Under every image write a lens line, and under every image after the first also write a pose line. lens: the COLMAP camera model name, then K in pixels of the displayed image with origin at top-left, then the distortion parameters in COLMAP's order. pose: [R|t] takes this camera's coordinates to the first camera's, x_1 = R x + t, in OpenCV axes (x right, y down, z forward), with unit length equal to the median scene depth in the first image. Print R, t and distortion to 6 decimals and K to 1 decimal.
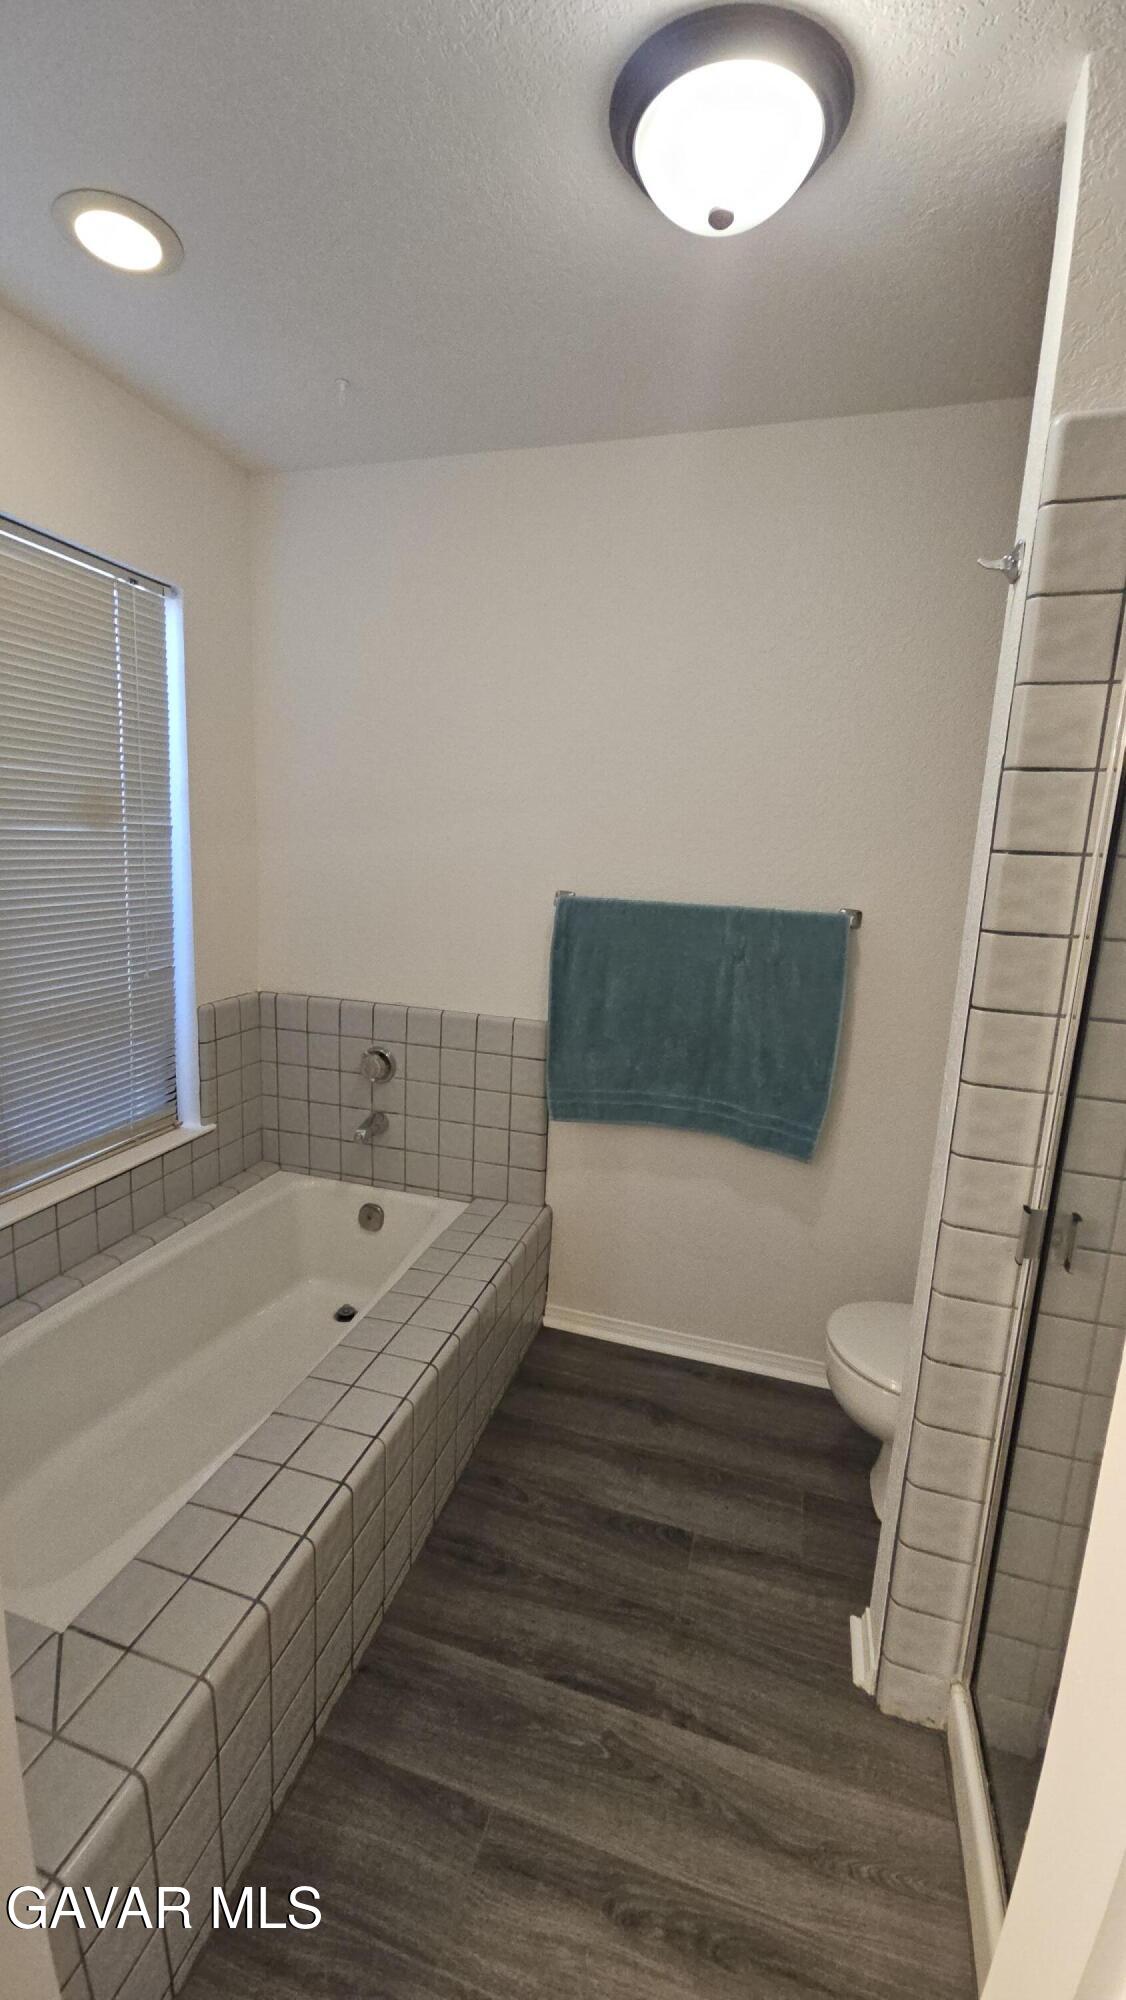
lens RADIAL K [[813.1, 0, 554.2], [0, 813.1, 993.5], [0, 0, 1]] dist [0.011527, -0.008829]
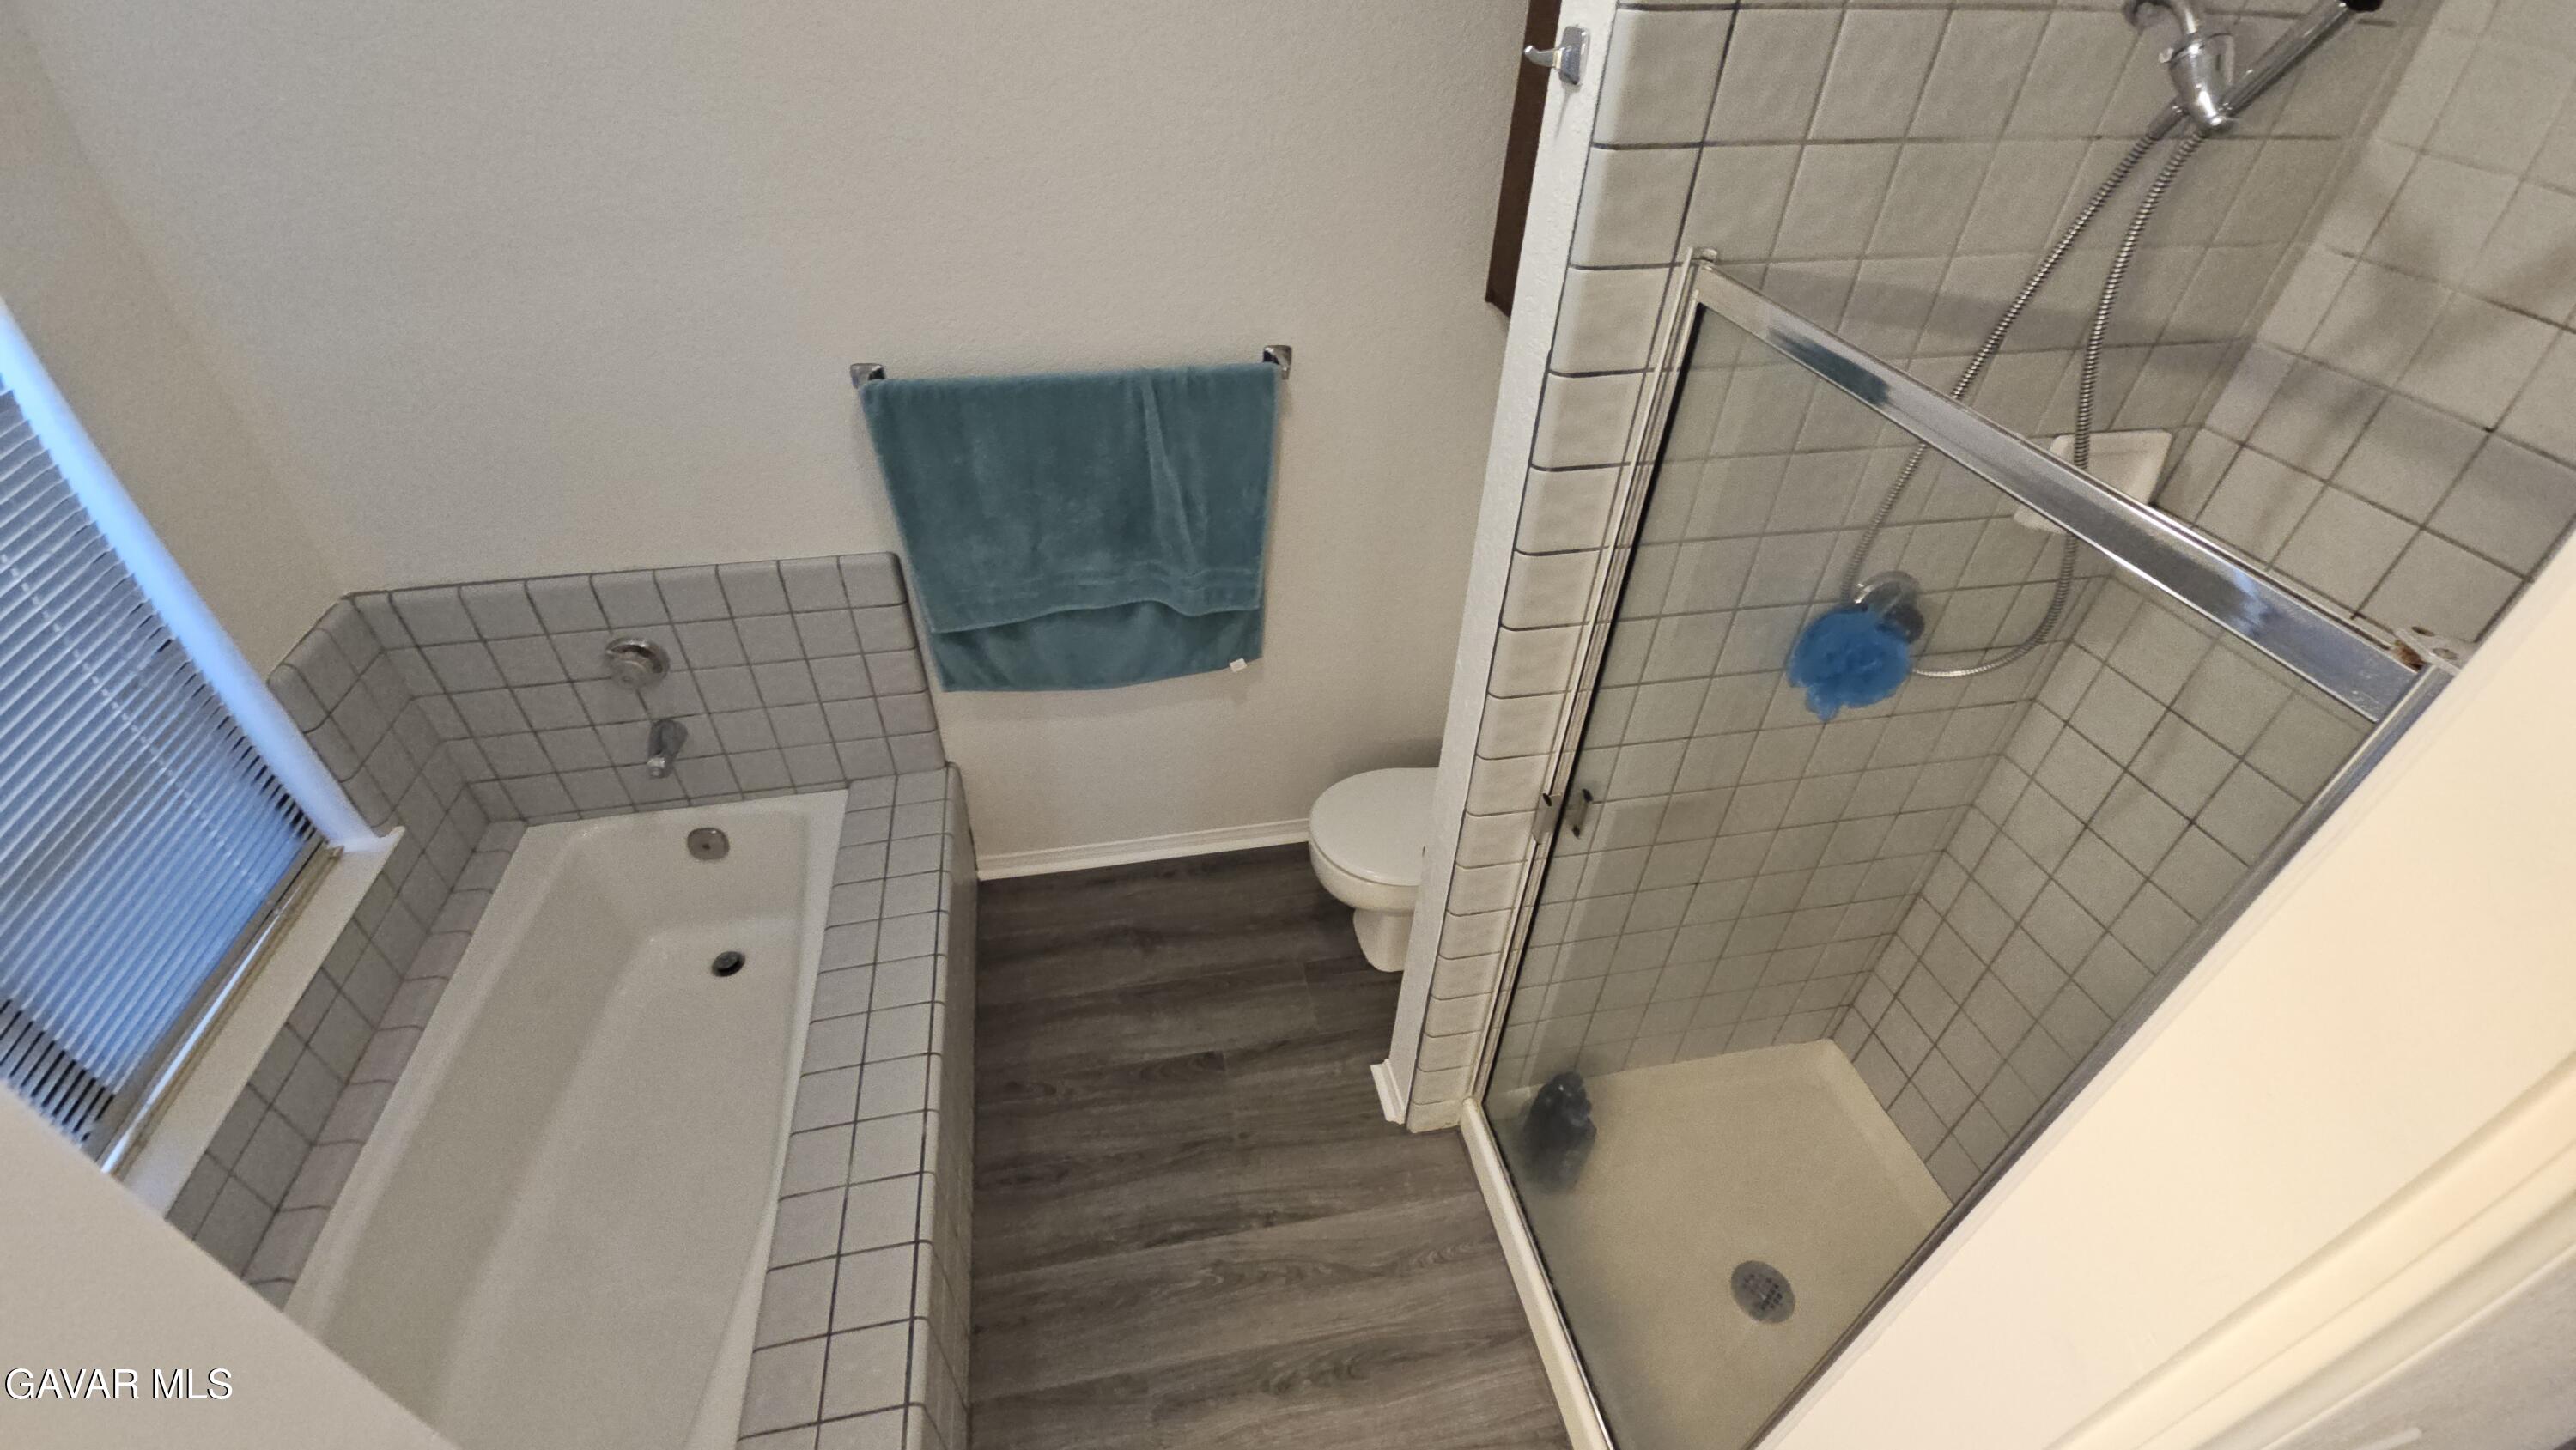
lens RADIAL K [[1047.1, 0, 1268.7], [0, 1047.1, 739.4], [0, 0, 1]] dist [0.011527, -0.008829]
pose [[0.883832, -0.315594, 0.345314, -0.111904], [0.099762, 0.848333, 0.519980, -0.359518], [-0.457043, -0.425126, 0.781268, 0.110816]]
